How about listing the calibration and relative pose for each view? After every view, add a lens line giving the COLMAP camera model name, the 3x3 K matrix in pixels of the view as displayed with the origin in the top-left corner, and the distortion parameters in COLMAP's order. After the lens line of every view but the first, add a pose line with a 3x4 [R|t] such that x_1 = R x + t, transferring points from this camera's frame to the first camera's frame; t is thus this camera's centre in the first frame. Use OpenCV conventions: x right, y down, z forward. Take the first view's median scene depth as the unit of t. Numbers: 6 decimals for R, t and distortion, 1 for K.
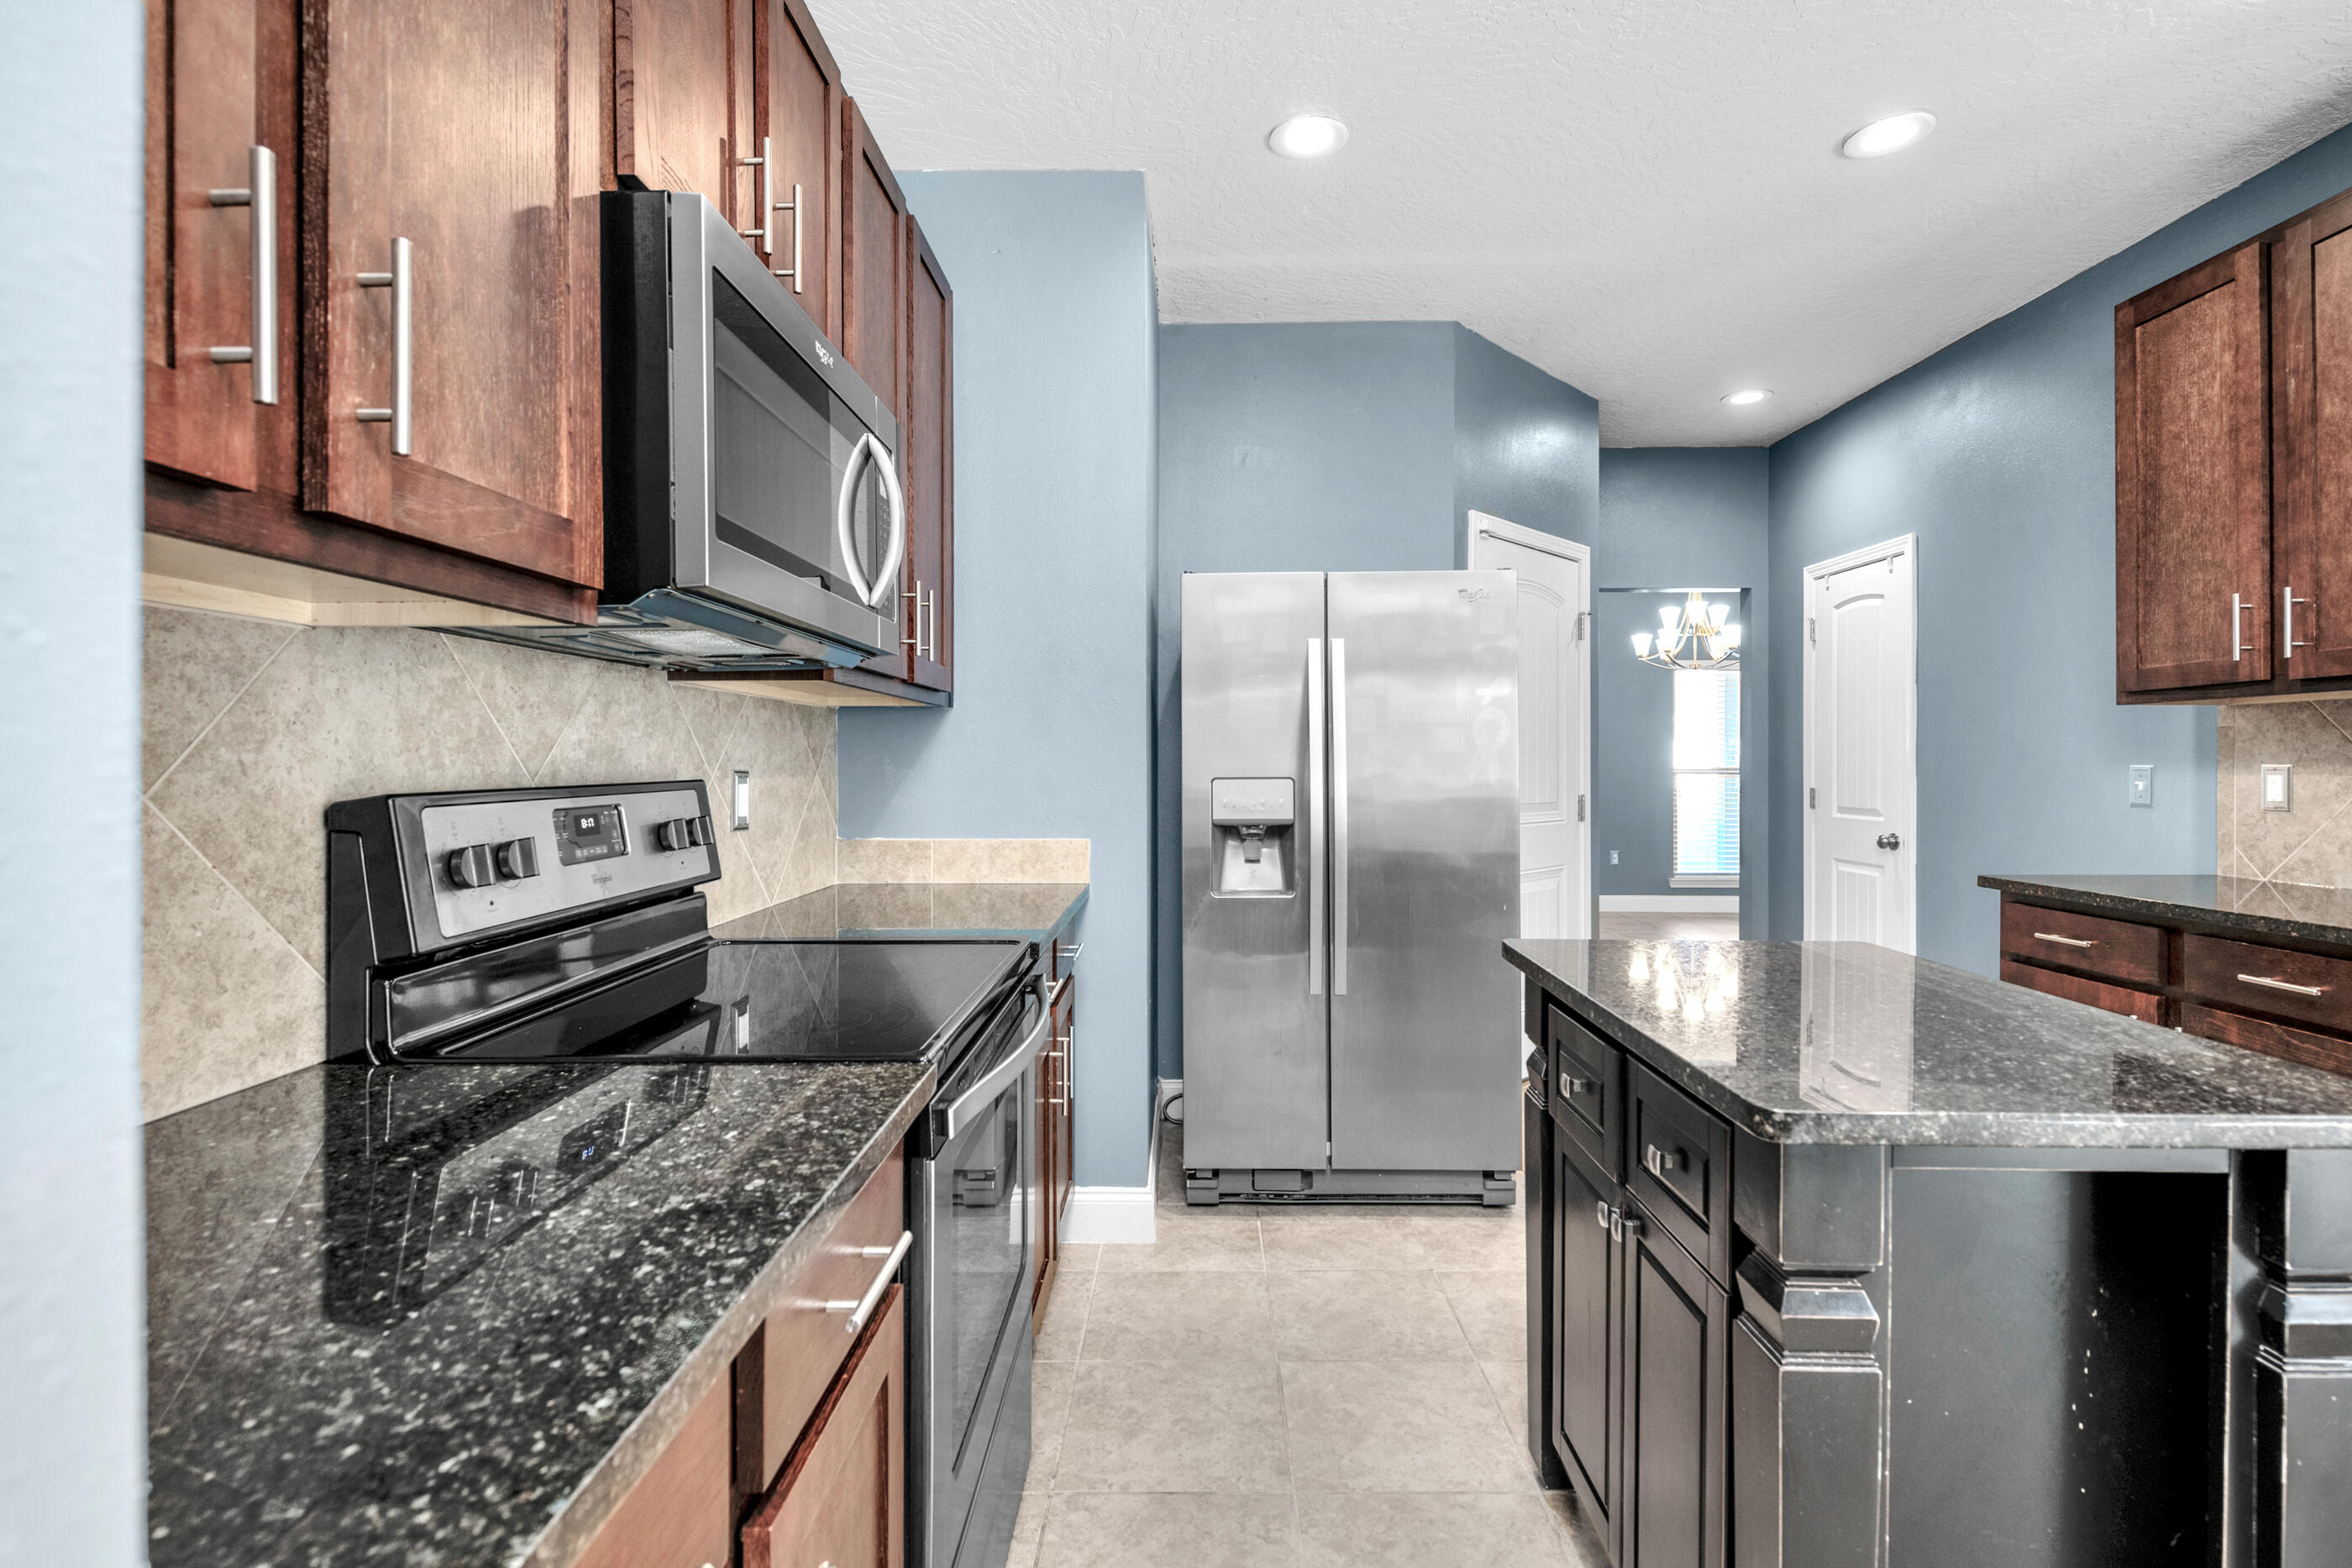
lens RADIAL K [[1091.3, 0, 1187.8], [0, 1091.3, 766.2], [0, 0, 1]] dist [0.000541, -0.001072]
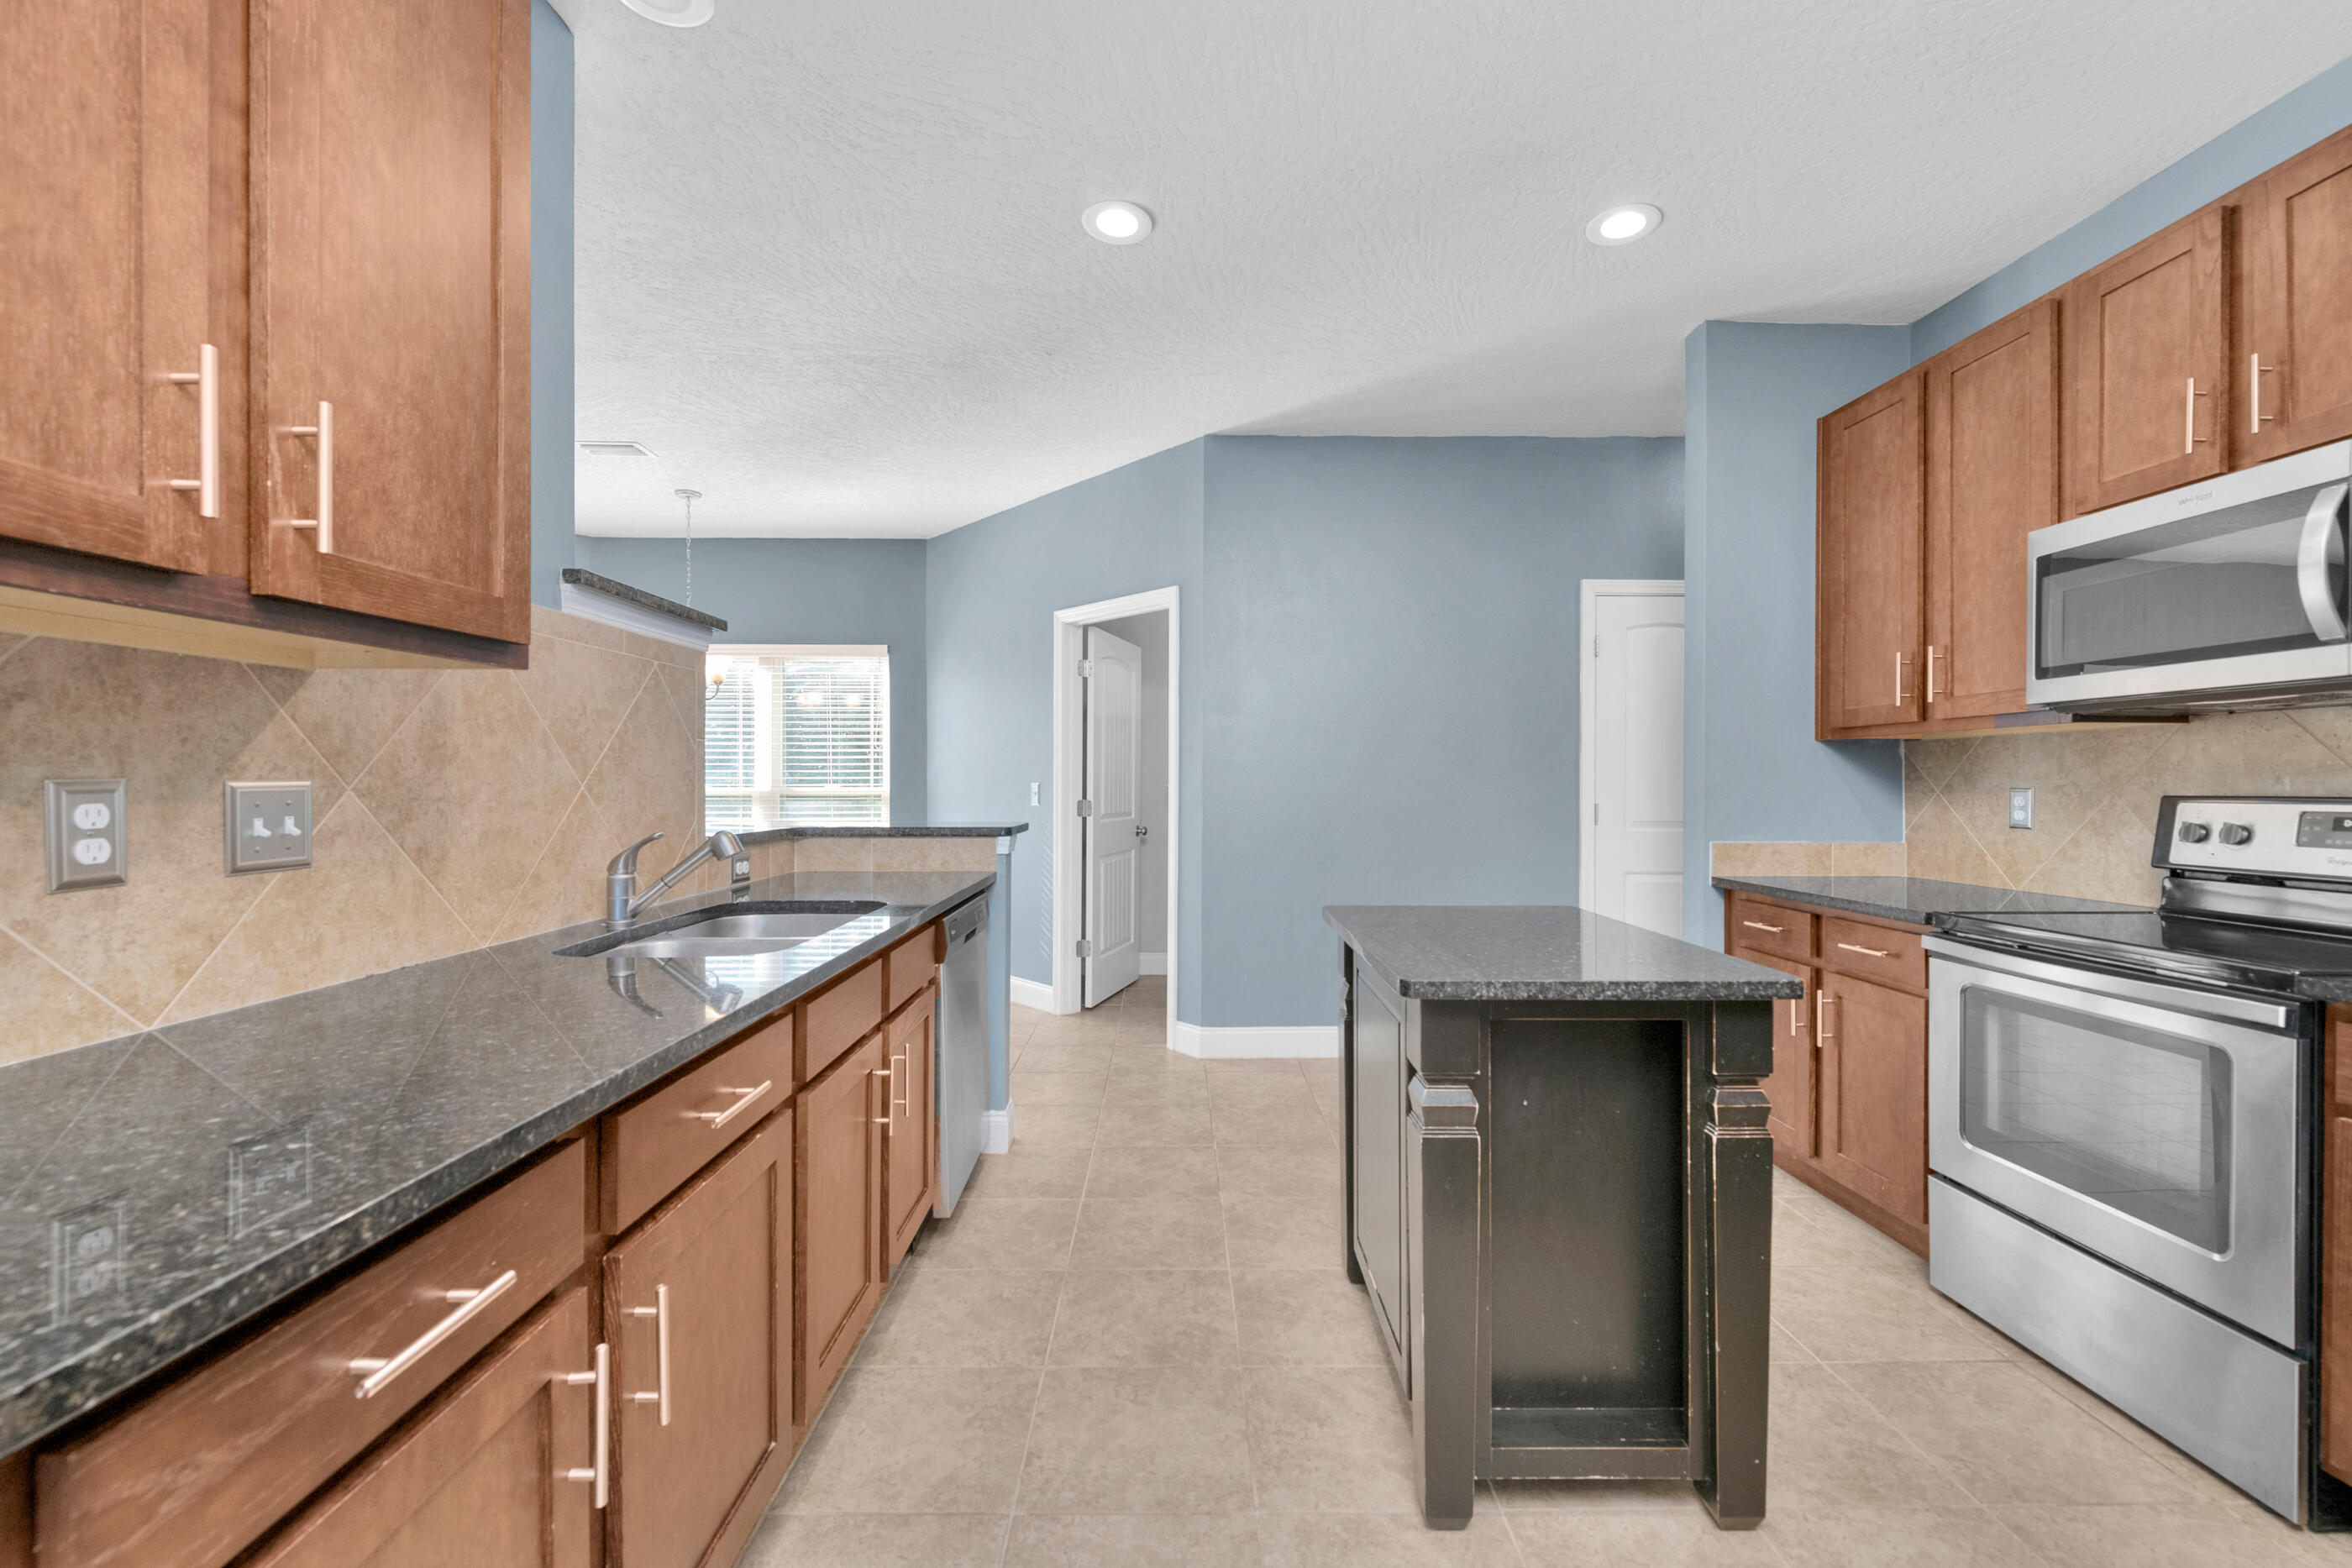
lens RADIAL K [[957.6, 0, 1161.3], [0, 957.6, 787.1], [0, 0, 1]] dist [-0.009962, -0.001540]
pose [[-0.999995, -0.001031, -0.002829, 0.608647], [-0.001055, 0.999962, 0.008650, -0.002849], [0.002820, 0.008653, -0.999959, 1.316337]]
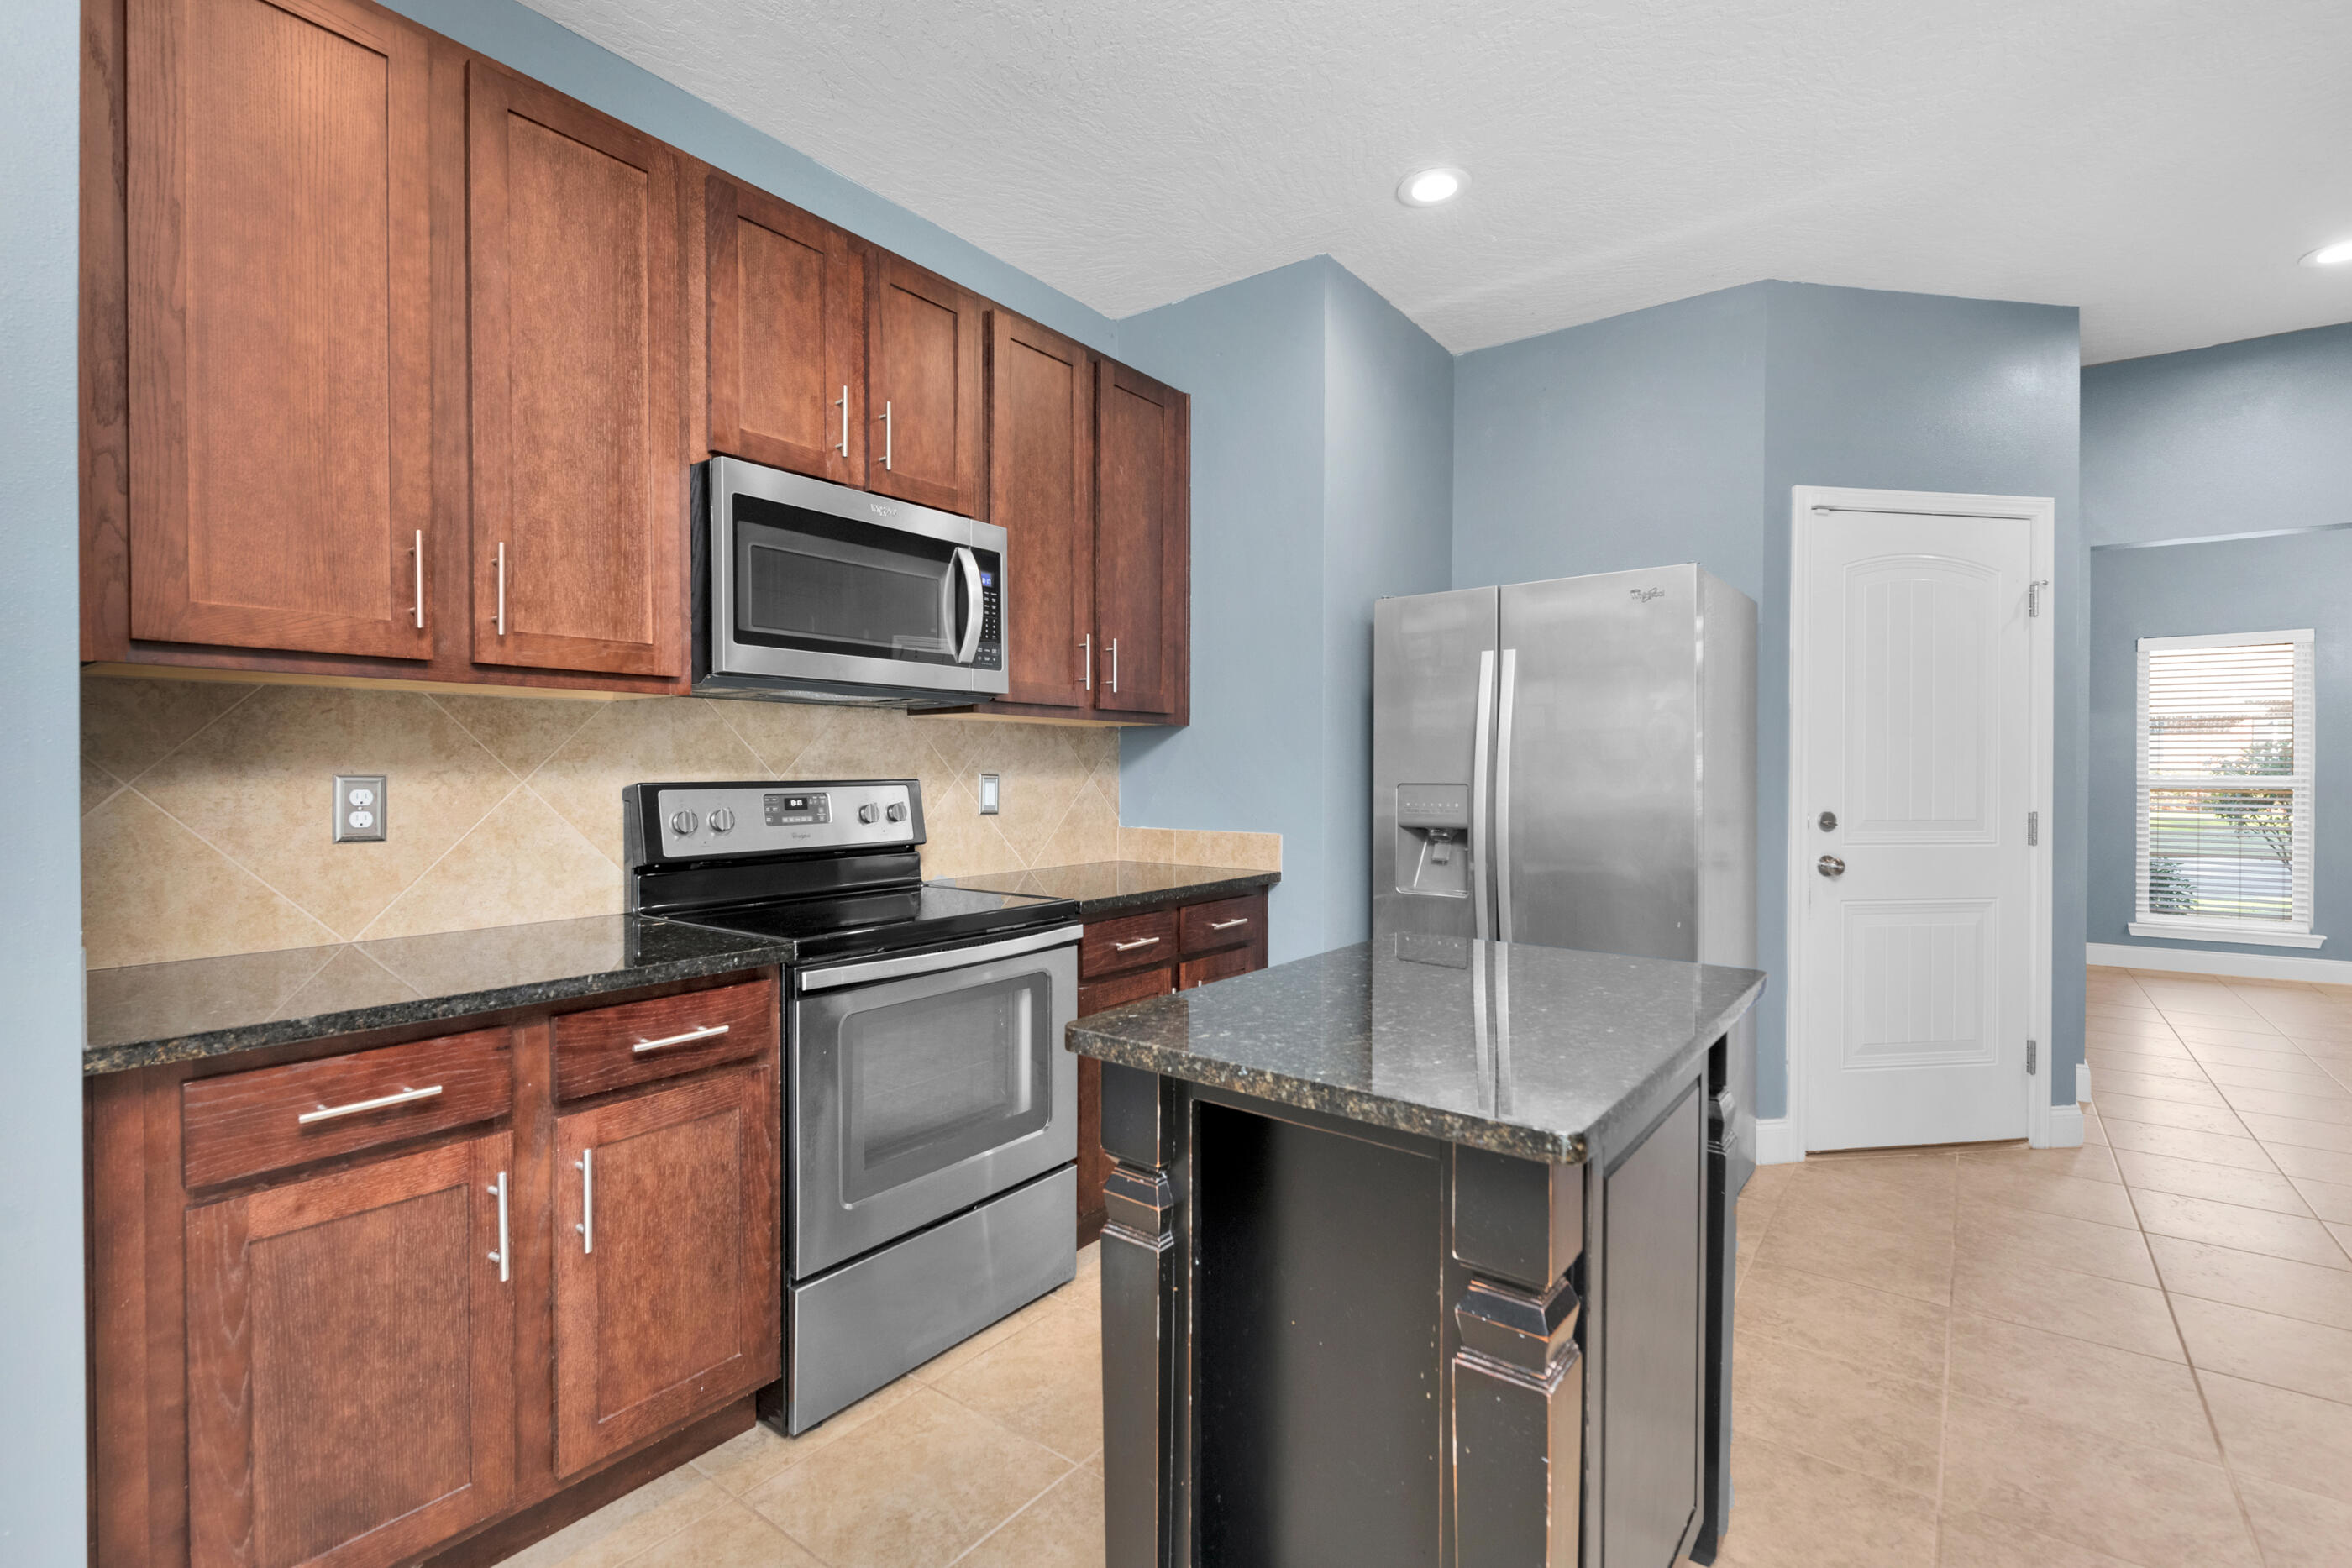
lens RADIAL K [[1059.6, 0, 1177.0], [0, 1059.6, 794.4], [0, 0, 1]] dist [-0.001017, -0.003026]
pose [[0.804419, 0.017059, -0.593817, 0.541823], [-0.005342, 0.999755, 0.021484, -0.000272], [0.594038, -0.014110, 0.804313, 0.008713]]
